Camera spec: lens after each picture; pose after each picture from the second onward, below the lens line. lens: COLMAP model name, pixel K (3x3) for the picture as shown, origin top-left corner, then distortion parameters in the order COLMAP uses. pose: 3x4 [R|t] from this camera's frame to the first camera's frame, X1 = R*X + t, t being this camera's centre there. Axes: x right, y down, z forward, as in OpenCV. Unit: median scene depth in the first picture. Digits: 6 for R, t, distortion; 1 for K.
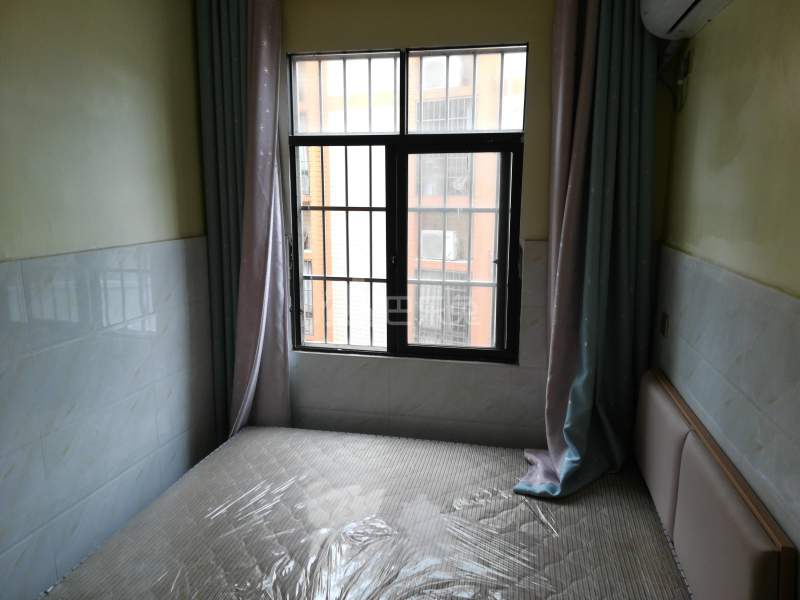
lens RADIAL K [[588.5, 0, 399.3], [0, 588.5, 302.5], [0, 0, 1]] dist [0.097103, -0.151396]
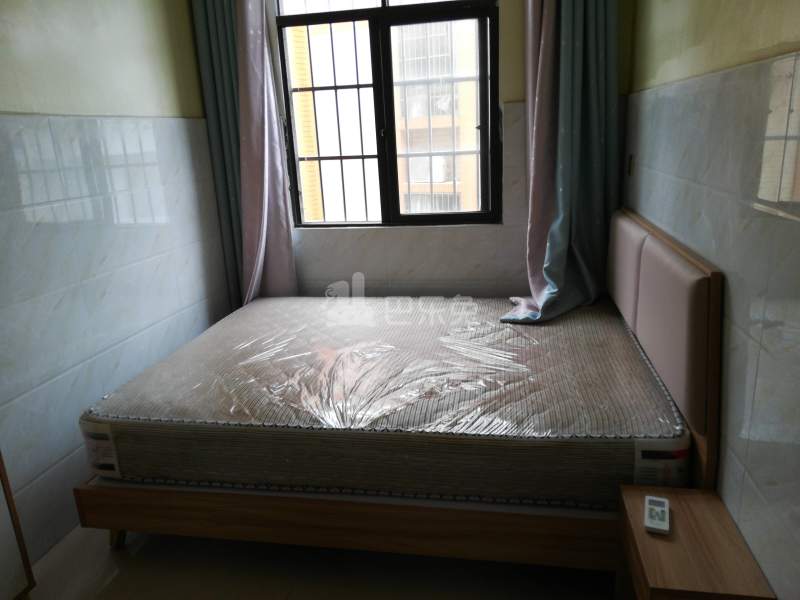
lens RADIAL K [[588.5, 0, 399.3], [0, 588.5, 302.5], [0, 0, 1]] dist [0.097103, -0.151396]
pose [[0.998278, -0.058007, 0.008722, -0.007155], [0.056961, 0.994118, 0.092117, 0.141580], [-0.014014, -0.091462, 0.995710, -0.101702]]
